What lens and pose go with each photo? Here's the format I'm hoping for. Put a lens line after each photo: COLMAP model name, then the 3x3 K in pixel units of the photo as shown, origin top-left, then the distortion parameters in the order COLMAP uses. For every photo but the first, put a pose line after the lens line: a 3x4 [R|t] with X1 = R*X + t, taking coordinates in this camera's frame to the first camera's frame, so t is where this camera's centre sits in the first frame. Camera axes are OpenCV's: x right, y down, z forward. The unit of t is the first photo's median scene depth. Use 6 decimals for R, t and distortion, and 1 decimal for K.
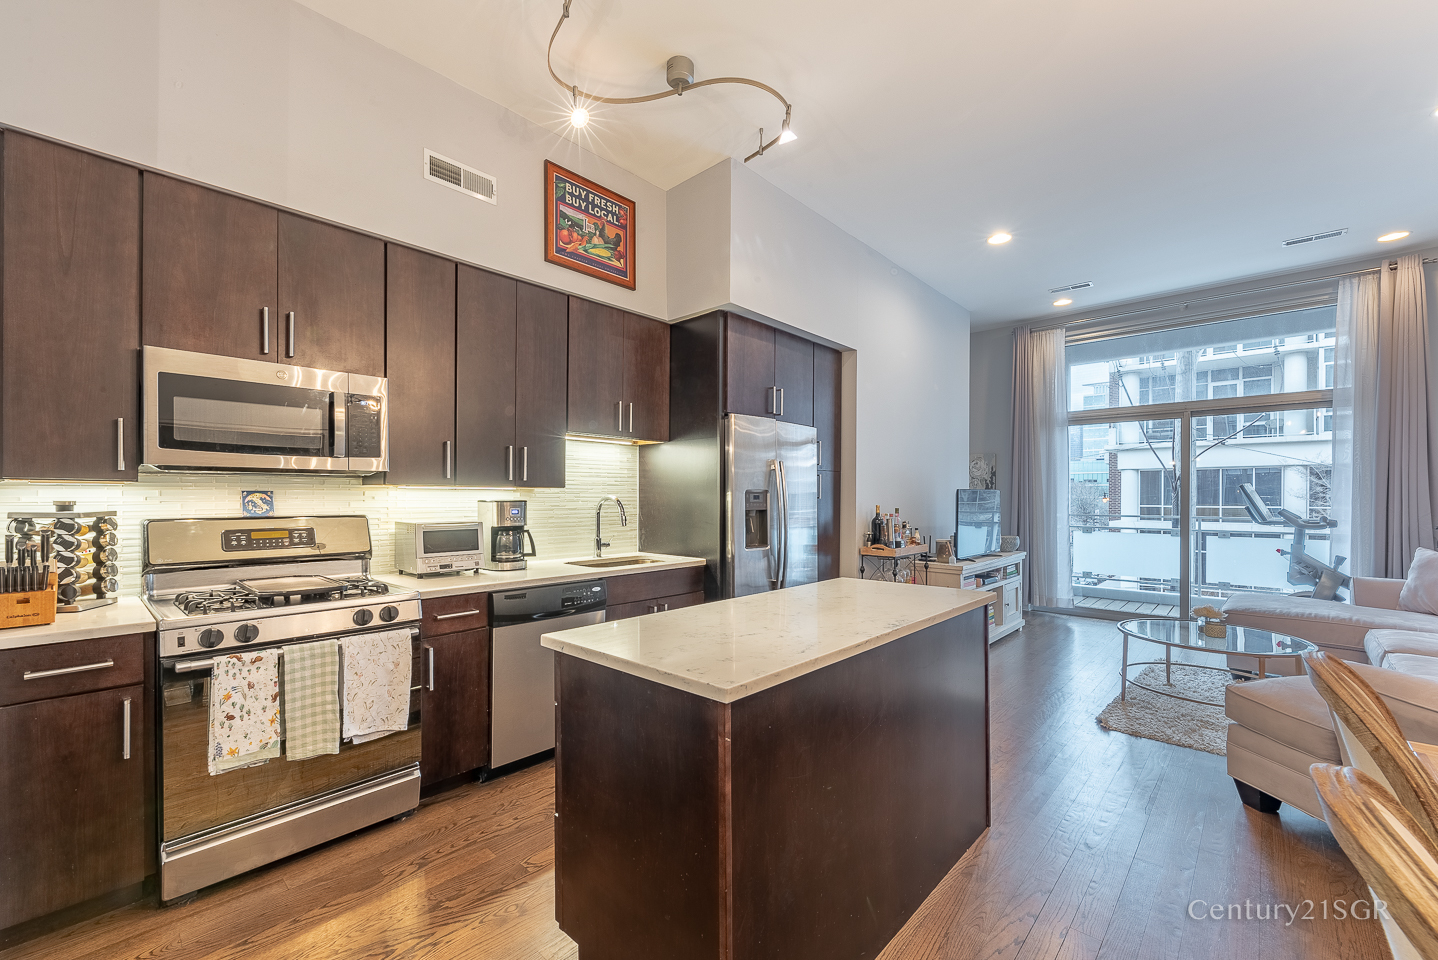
lens RADIAL K [[558.3, 0, 754.8], [0, 558.3, 493.5], [0, 0, 1]] dist [0.018792, 0.000046]
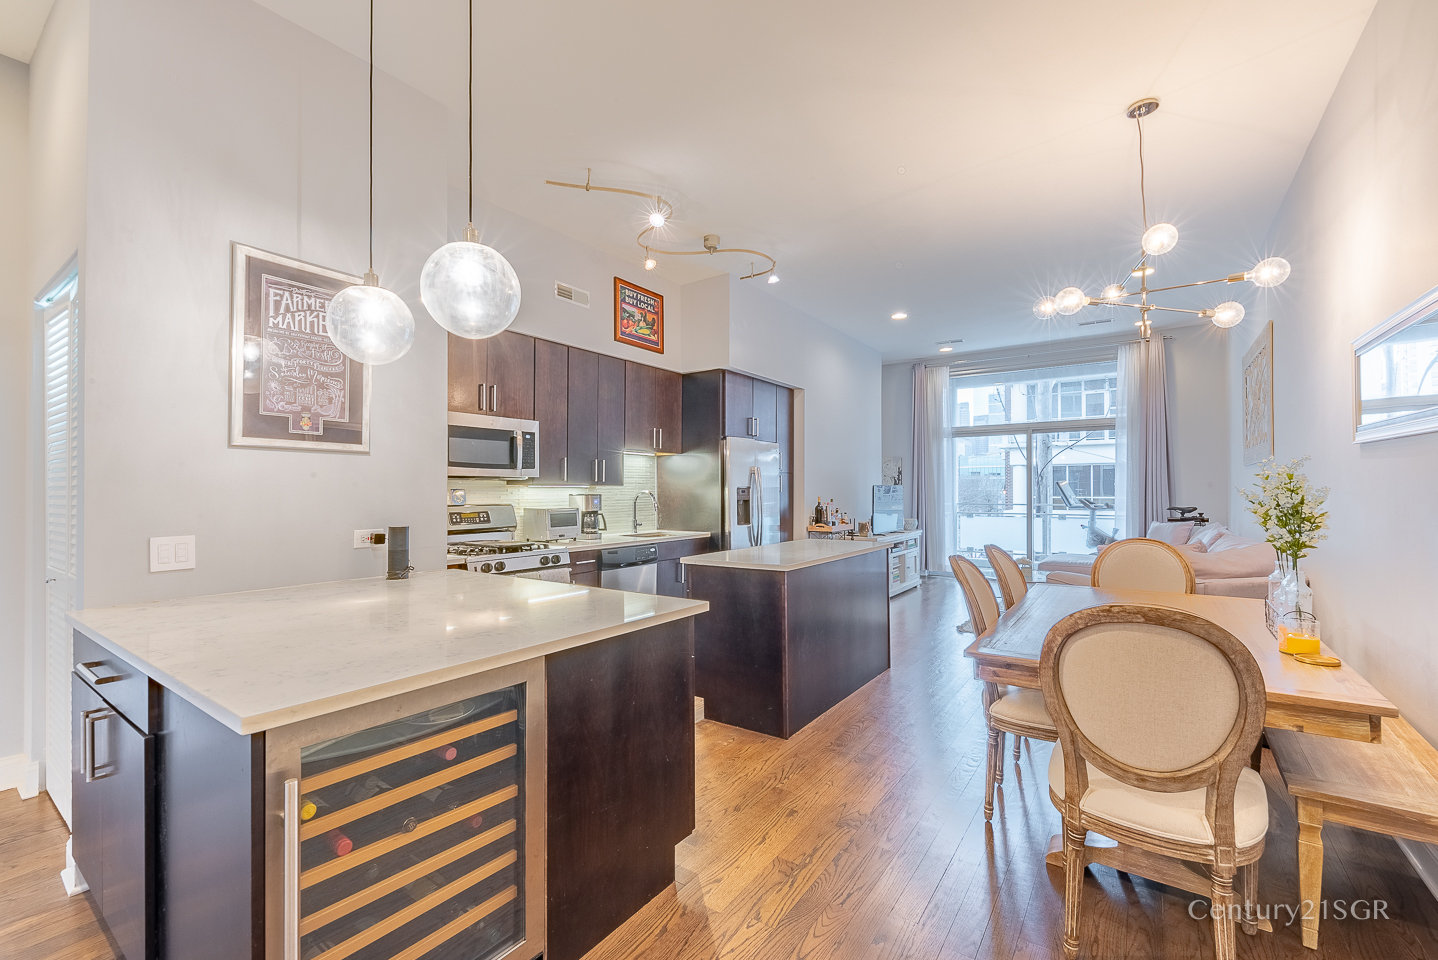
lens RADIAL K [[582.0, 0, 719.0], [0, 582.0, 480.0], [0, 0, 1]] dist [0.015300, -0.006327]
pose [[0.996218, -0.002464, 0.086849, -0.199276], [0.003356, 0.999943, -0.010121, -0.008569], [-0.086819, 0.010374, 0.996170, -0.559569]]
